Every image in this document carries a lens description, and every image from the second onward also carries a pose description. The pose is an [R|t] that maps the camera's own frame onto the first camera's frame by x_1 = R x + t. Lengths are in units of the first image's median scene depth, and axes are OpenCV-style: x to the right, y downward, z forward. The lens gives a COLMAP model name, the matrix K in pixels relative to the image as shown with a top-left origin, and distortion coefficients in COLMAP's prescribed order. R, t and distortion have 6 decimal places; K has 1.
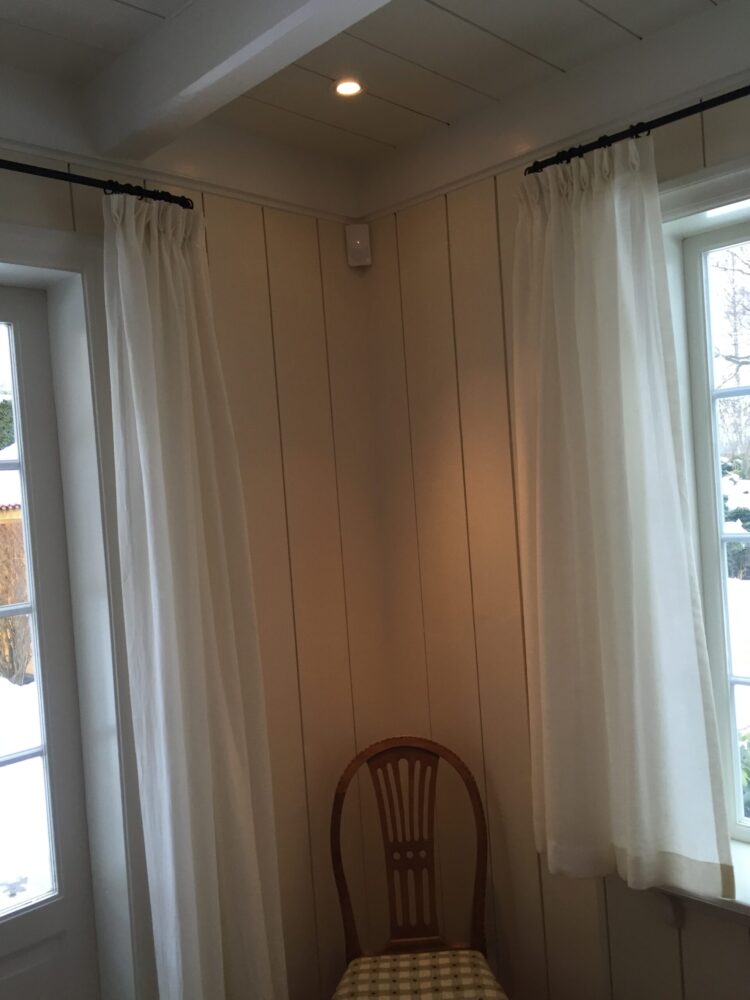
lens RADIAL K [[855.3, 0, 374.0], [0, 855.3, 502.5], [0, 0, 1]] dist [0.037375, -0.005453]
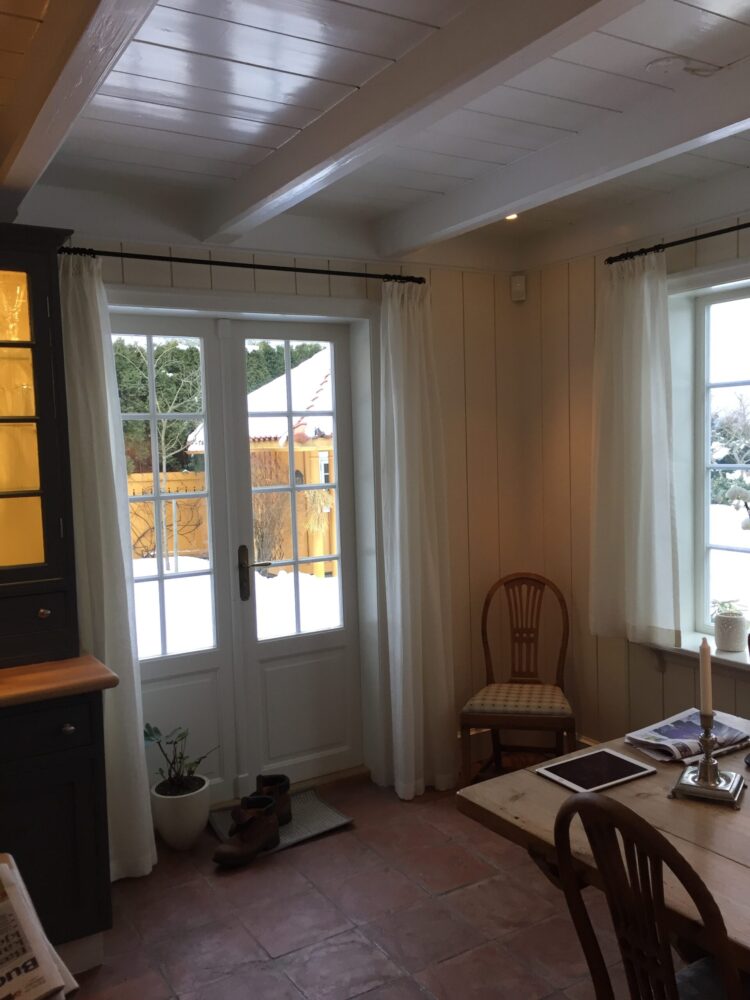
lens RADIAL K [[855.3, 0, 374.0], [0, 855.3, 503.3], [0, 0, 1]] dist [0.037375, -0.005453]
pose [[0.971342, 0.059066, -0.230230, 0.146688], [-0.044054, 0.996587, 0.069812, 0.021882], [0.233567, -0.057669, 0.970629, -0.898768]]
